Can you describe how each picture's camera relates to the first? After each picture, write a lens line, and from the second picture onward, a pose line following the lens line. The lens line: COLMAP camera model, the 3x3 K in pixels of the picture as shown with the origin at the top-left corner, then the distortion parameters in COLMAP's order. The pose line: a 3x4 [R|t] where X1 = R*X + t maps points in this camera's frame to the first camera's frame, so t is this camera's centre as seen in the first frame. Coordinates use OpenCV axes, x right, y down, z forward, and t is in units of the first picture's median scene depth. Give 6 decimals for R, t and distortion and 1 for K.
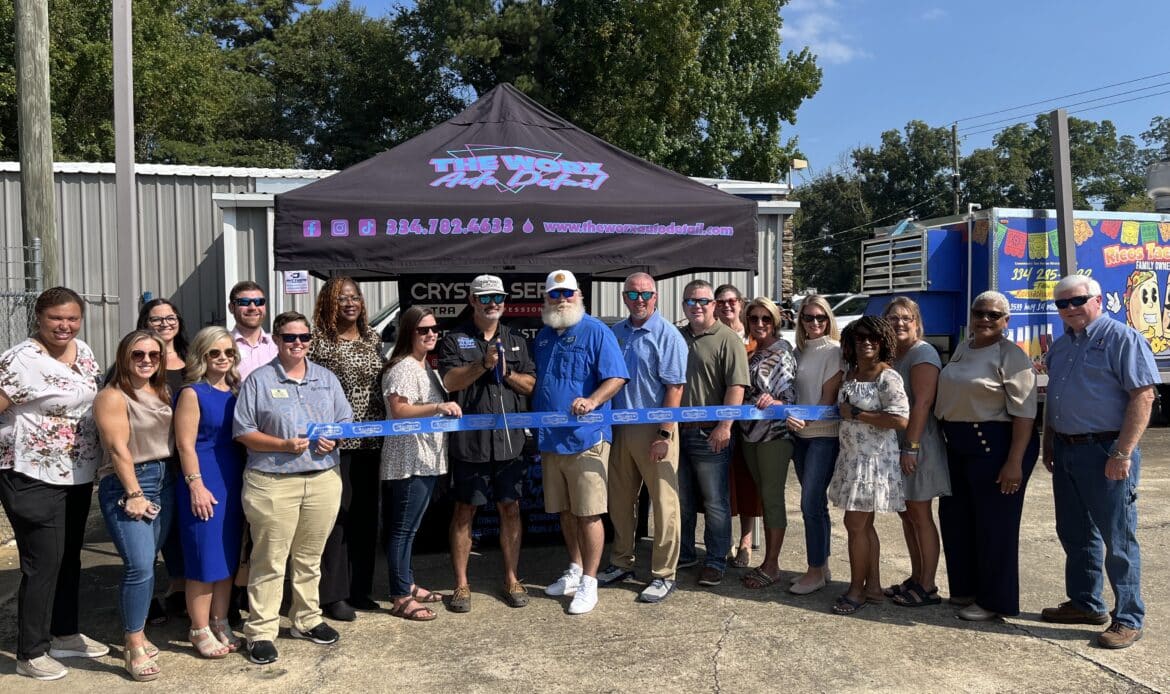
lens RADIAL K [[895.1, 0, 589.7], [0, 895.1, 342.9], [0, 0, 1]] dist [0.070849, -0.088959]
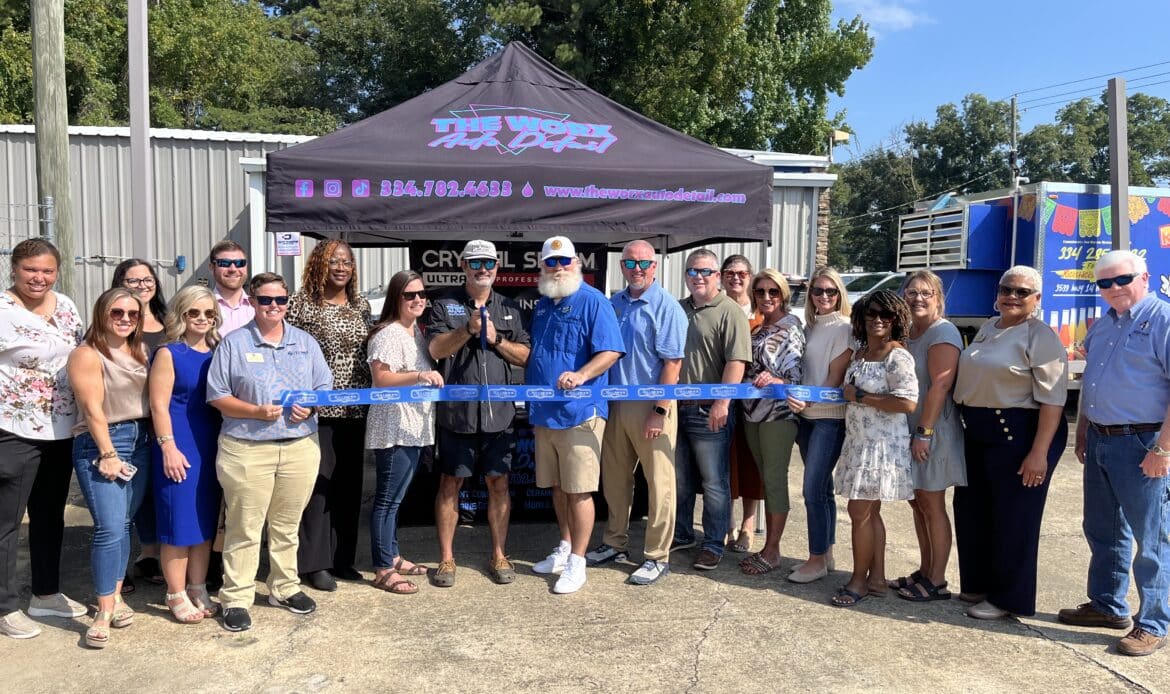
lens RADIAL K [[894.7, 0, 573.7], [0, 894.7, 351.1], [0, 0, 1]] dist [0.076155, -0.101083]
pose [[0.997787, 0.025965, -0.061218, 0.022745], [-0.023656, 0.998992, 0.038139, 0.002039], [0.062146, -0.036607, 0.997396, 0.022210]]
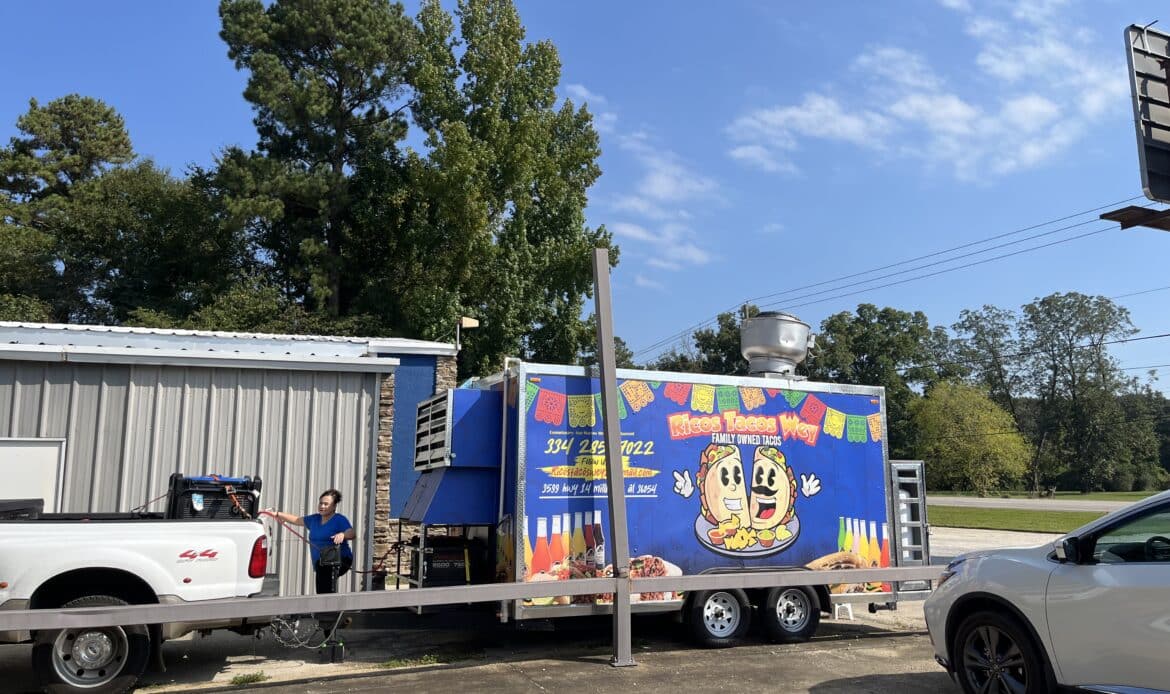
lens RADIAL K [[895.1, 0, 589.7], [0, 895.1, 342.9], [0, 0, 1]] dist [0.070849, -0.088959]
pose [[0.990901, 0.027491, 0.131759, 0.398357], [-0.001390, 0.980958, -0.194216, -0.012700], [-0.134589, 0.192265, 0.972070, 0.219495]]
